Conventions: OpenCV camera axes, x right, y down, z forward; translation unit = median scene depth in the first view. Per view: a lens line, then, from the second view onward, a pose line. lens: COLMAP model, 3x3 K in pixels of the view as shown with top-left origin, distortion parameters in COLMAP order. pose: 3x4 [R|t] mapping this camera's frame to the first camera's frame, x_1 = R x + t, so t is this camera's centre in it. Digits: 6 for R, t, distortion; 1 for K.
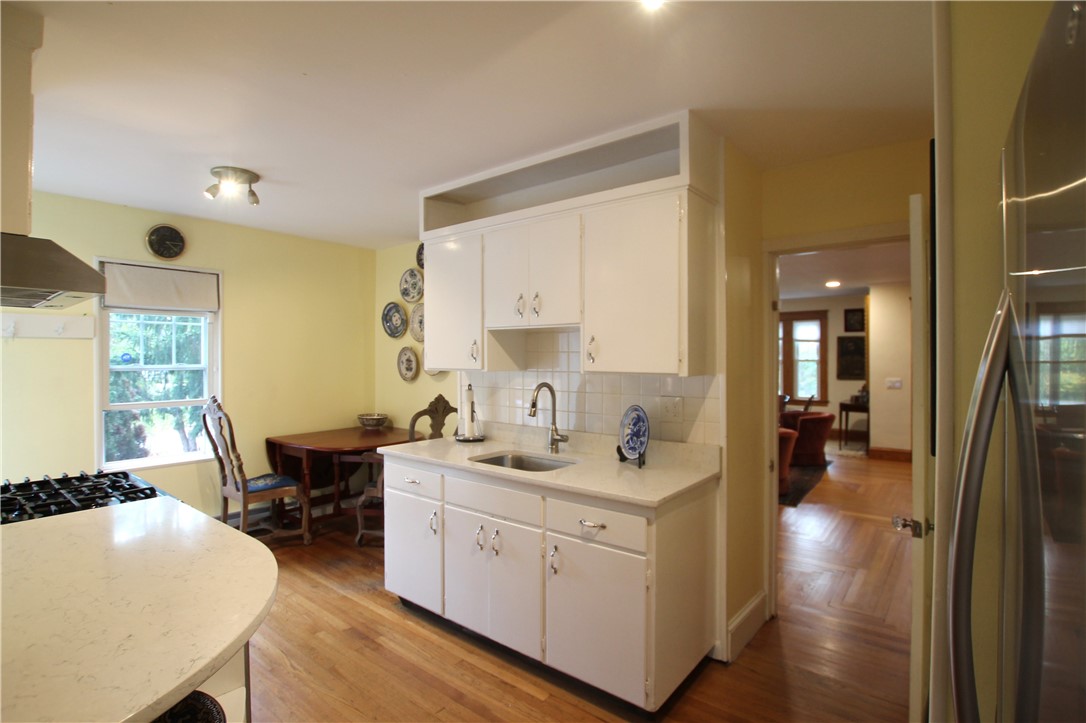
lens RADIAL K [[485.4, 0, 537.3], [0, 485.4, 358.3], [0, 0, 1]] dist [-0.023079, 0.000493]
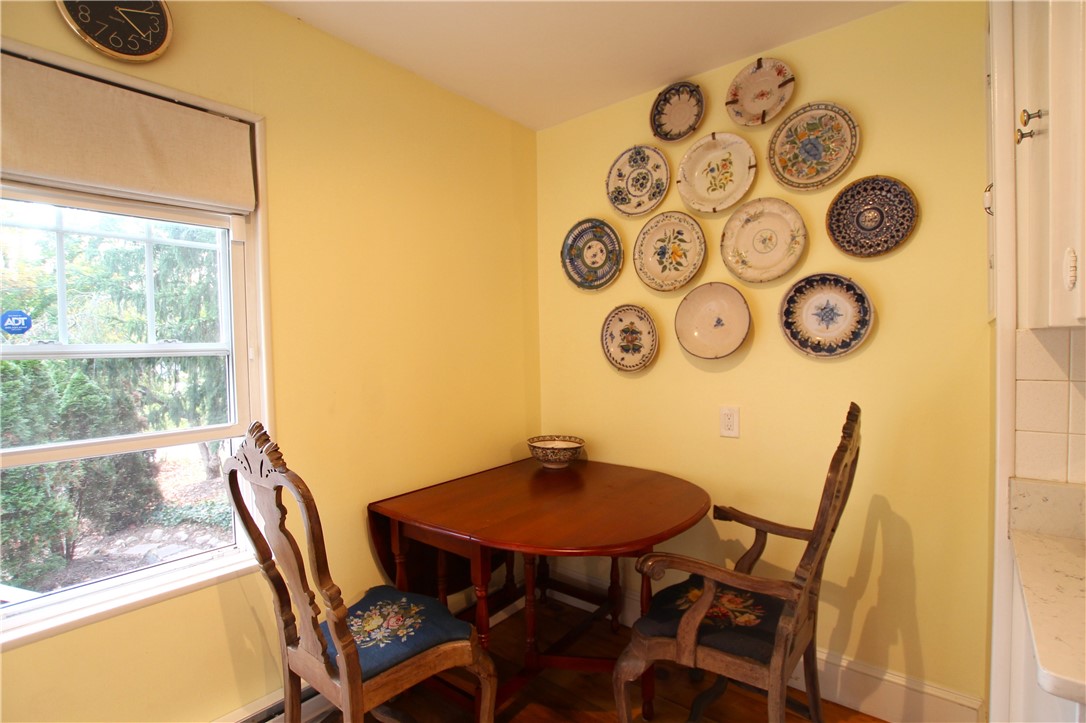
lens RADIAL K [[485.4, 0, 548.3], [0, 485.4, 363.0], [0, 0, 1]] dist [-0.023079, 0.000493]
pose [[0.999725, -0.020879, -0.010665, -0.348792], [0.021181, 0.999352, 0.029096, 0.020876], [0.010050, -0.029314, 0.999520, 0.497449]]
